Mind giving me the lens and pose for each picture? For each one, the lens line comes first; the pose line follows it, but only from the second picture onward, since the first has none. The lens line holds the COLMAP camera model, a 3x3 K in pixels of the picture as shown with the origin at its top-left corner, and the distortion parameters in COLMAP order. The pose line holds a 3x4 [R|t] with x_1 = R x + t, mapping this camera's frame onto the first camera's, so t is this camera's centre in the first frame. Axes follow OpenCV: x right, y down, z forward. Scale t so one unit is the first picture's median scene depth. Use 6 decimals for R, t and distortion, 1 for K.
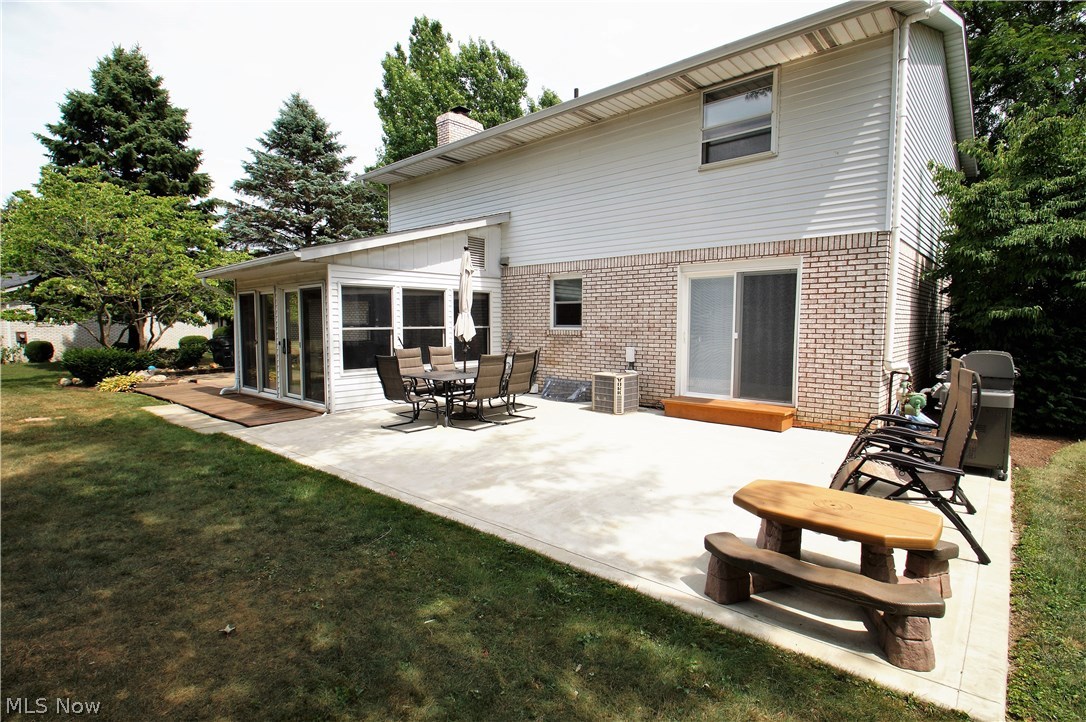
lens RADIAL K [[543.0, 0, 539.4], [0, 543.0, 363.7], [0, 0, 1]] dist [-0.009722, 0.001345]
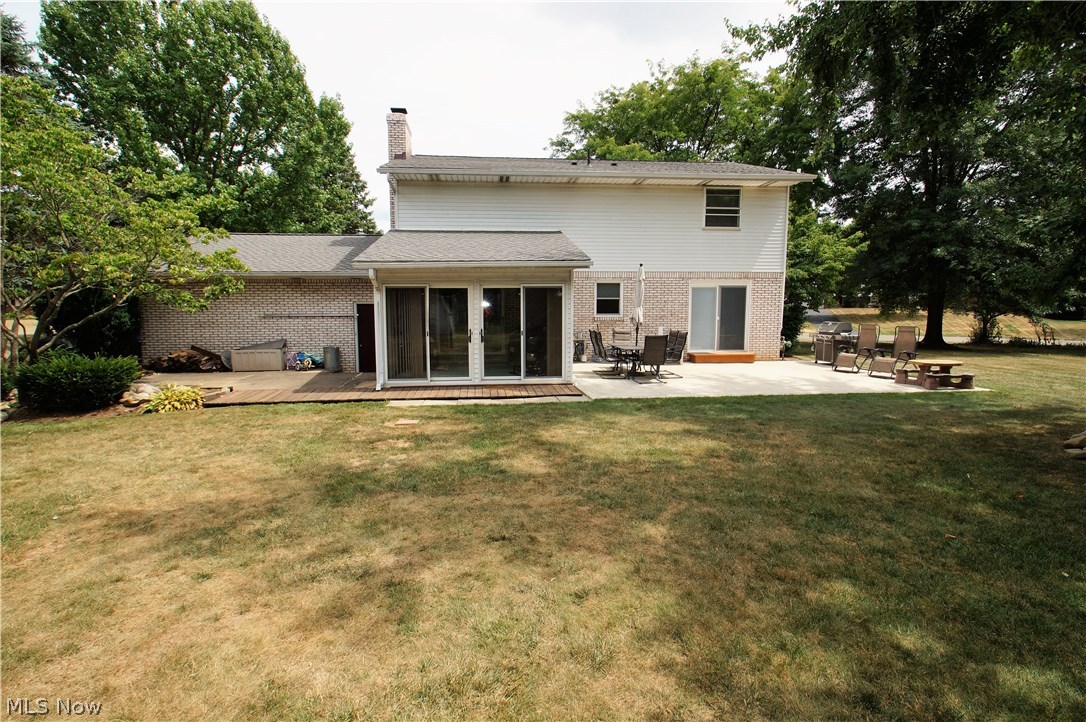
lens RADIAL K [[525.6, 0, 540.4], [0, 525.6, 358.9], [0, 0, 1]] dist [-0.005185, -0.005158]
pose [[0.676265, -0.075636, 0.732765, -1.354094], [0.058346, 0.997090, 0.049073, -0.033866], [-0.734344, 0.009567, 0.678710, 0.185159]]
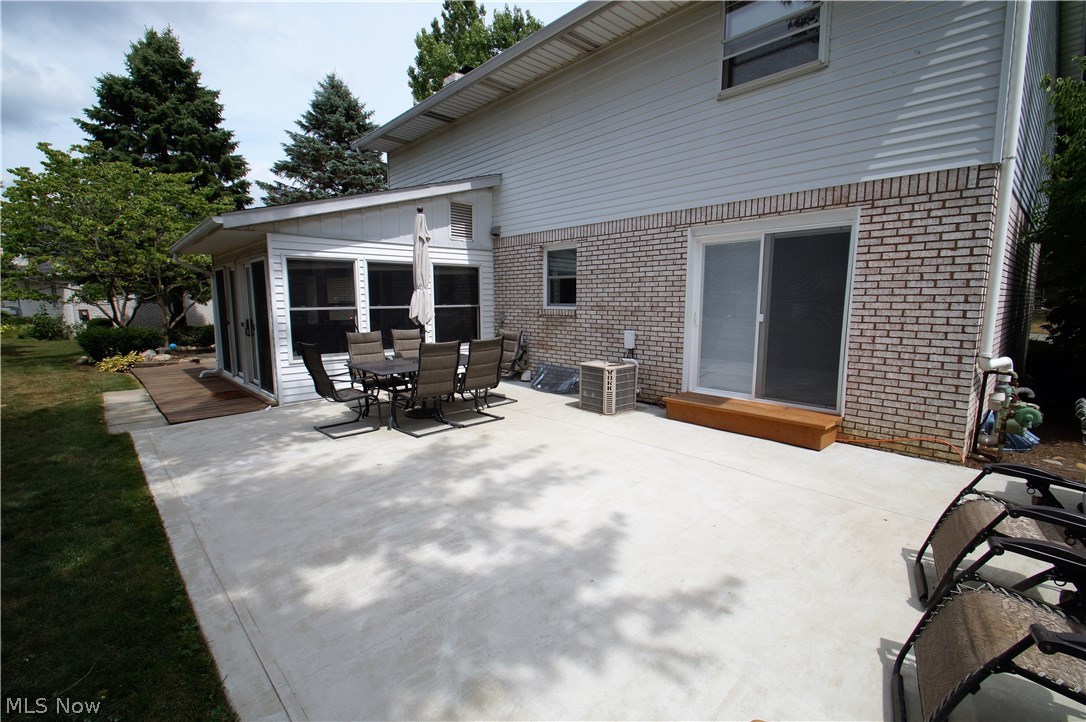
lens RADIAL K [[490.8, 0, 537.7], [0, 490.8, 366.7], [0, 0, 1]] dist [0.002716, -0.005980]
pose [[0.994990, 0.010272, -0.099446, 0.109438], [-0.004119, 0.998075, 0.061879, -0.022486], [0.099890, -0.061159, 0.993117, 0.255222]]
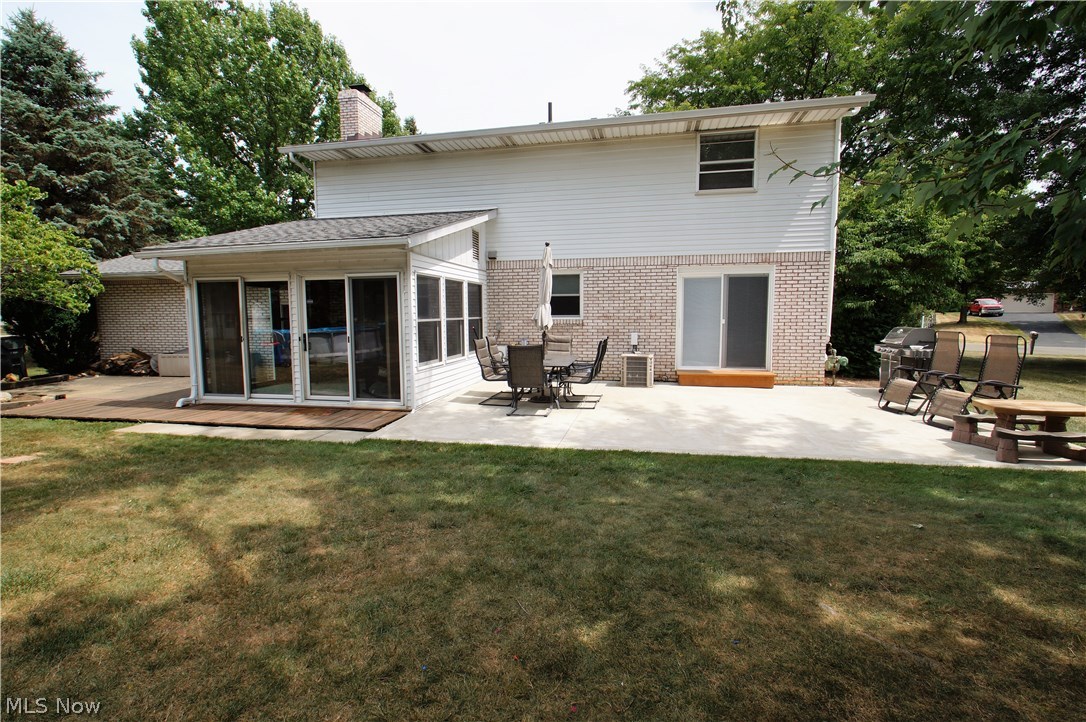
lens RADIAL K [[525.6, 0, 541.2], [0, 525.6, 361.3], [0, 0, 1]] dist [-0.005185, -0.005158]
pose [[0.868786, -0.052366, 0.492412, -0.631844], [0.044605, 0.998626, 0.027502, -0.008672], [-0.493175, -0.001929, 0.869928, 0.086545]]
